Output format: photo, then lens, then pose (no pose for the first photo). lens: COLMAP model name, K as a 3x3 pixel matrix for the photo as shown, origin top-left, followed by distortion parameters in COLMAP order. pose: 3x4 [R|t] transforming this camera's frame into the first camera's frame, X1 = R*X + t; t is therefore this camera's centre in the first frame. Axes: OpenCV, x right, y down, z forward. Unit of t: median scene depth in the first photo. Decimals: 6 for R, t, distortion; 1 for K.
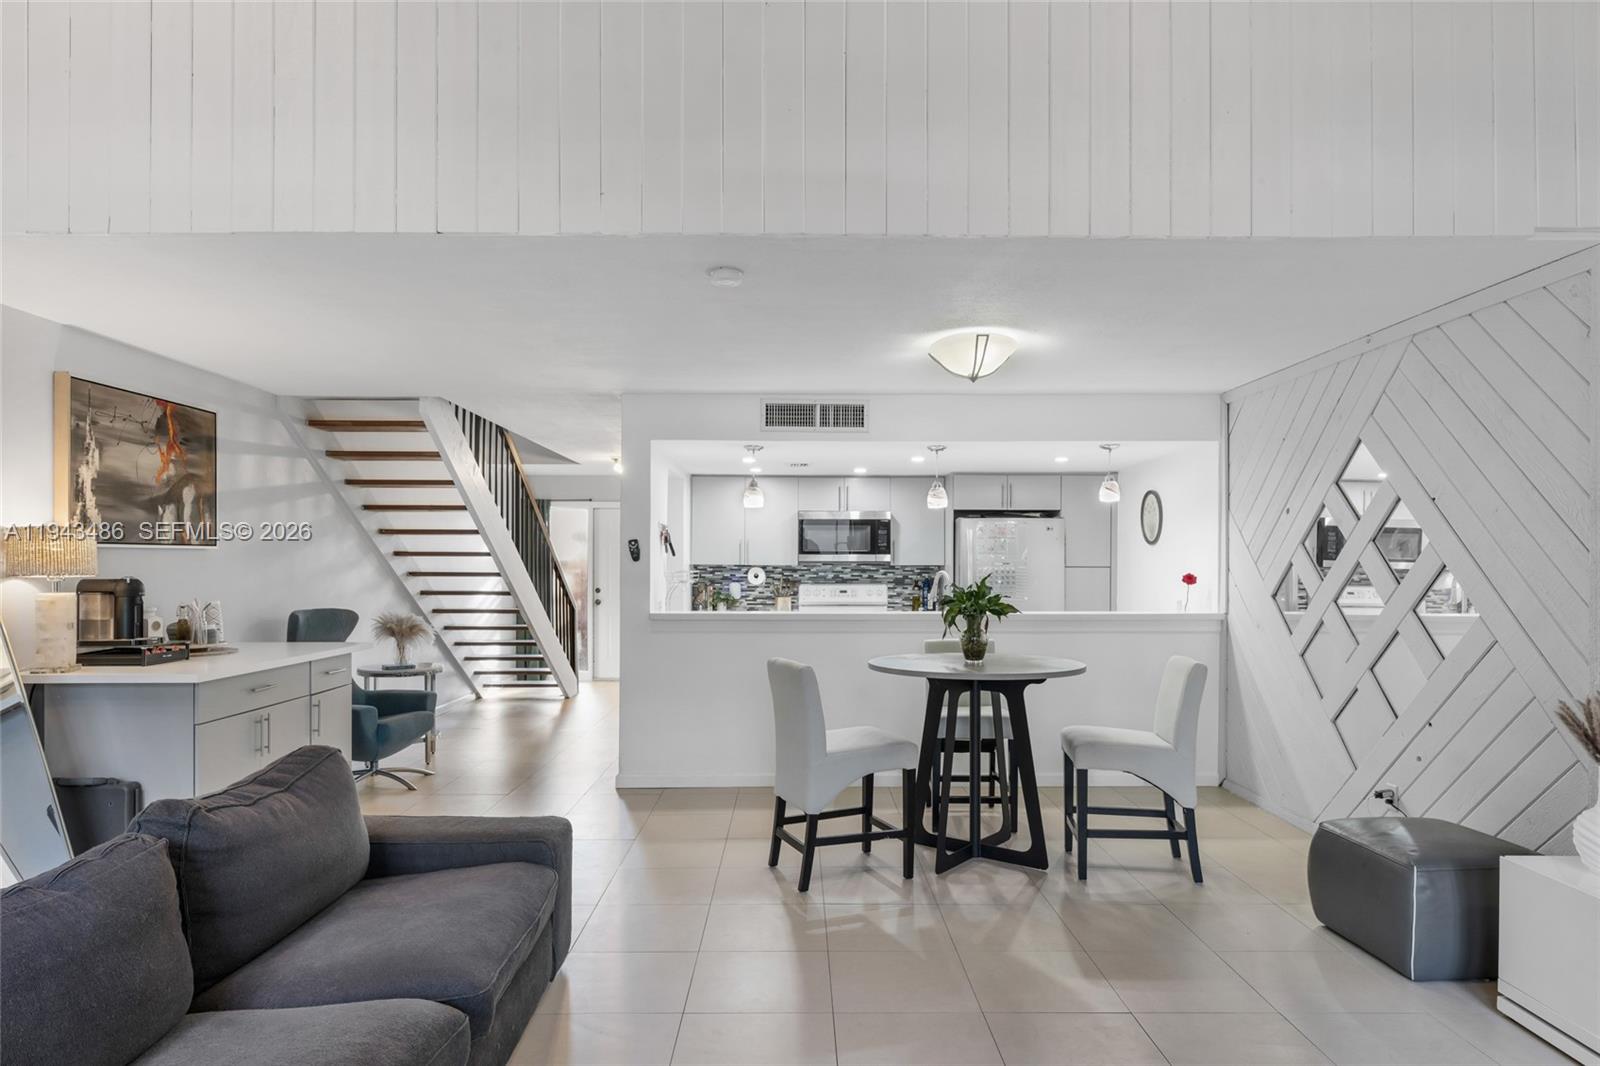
lens RADIAL K [[932.1, 0, 799.0], [0, 932.1, 548.9], [0, 0, 1]] dist [0.000253, 0.000117]
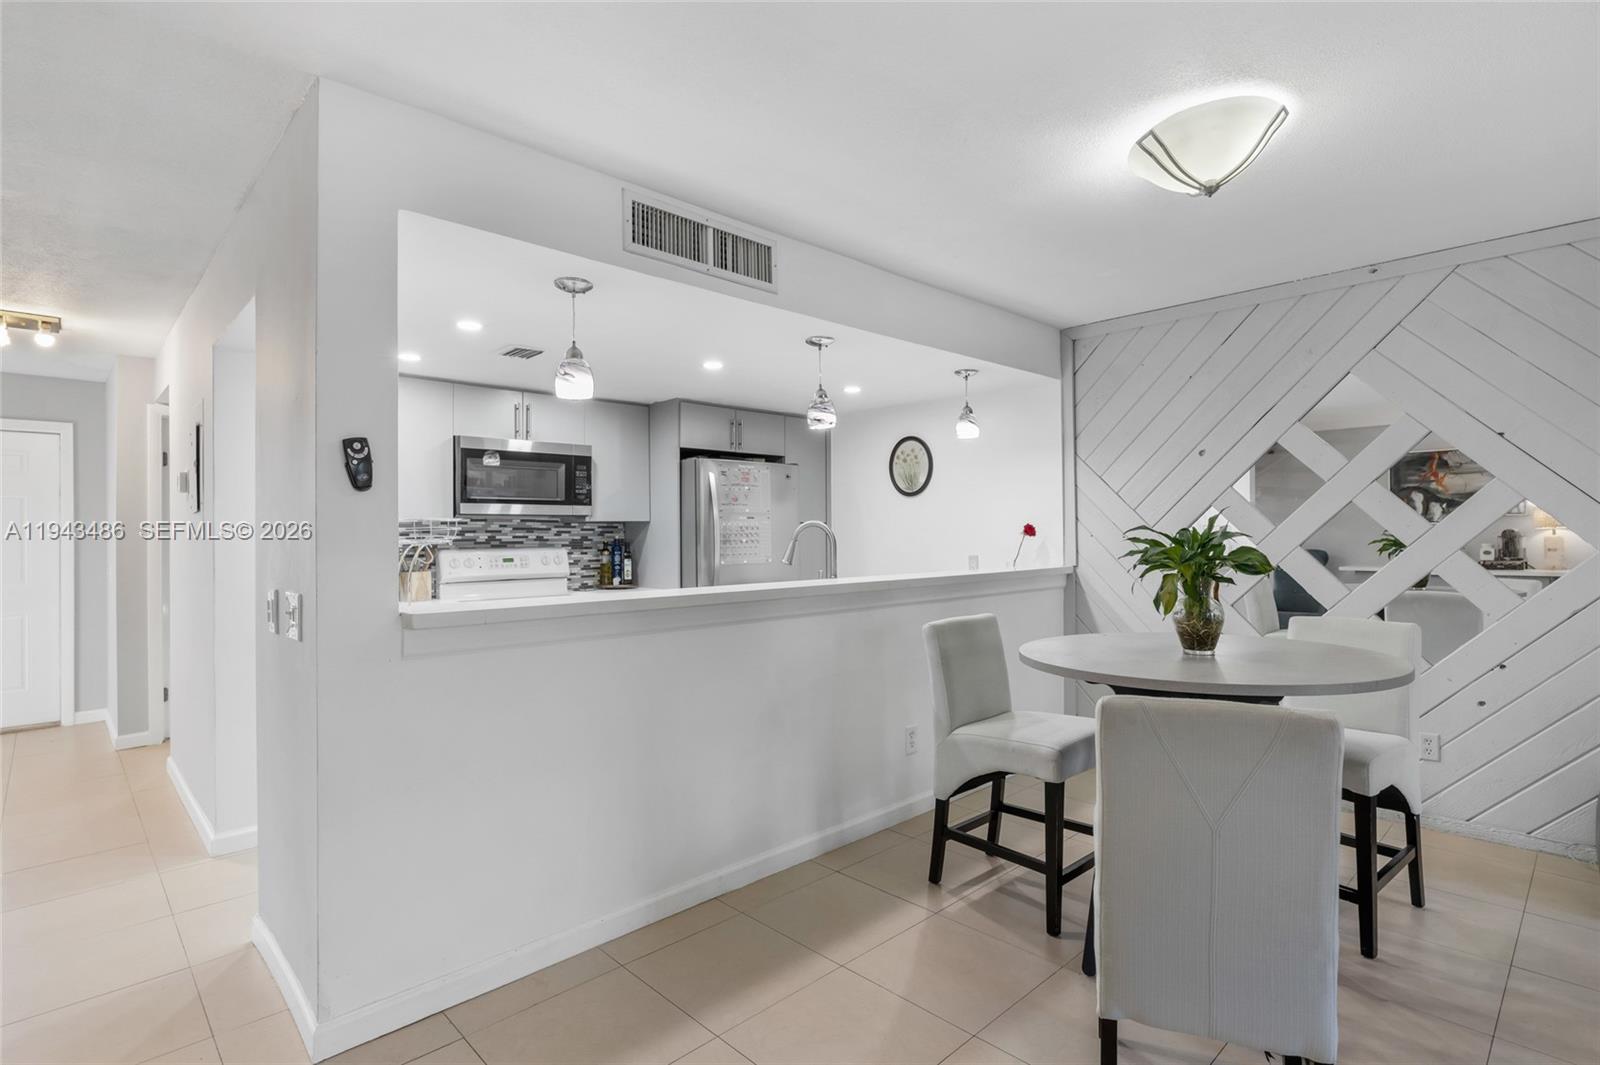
lens RADIAL K [[791.9, 0, 799.3], [0, 791.9, 519.1], [0, 0, 1]] dist [-0.014014, -0.000020]
pose [[0.726558, 0.005463, 0.687083, -0.200398], [-0.000569, 0.999973, -0.007348, 0.020641], [-0.687105, 0.004948, 0.726541, 0.446289]]
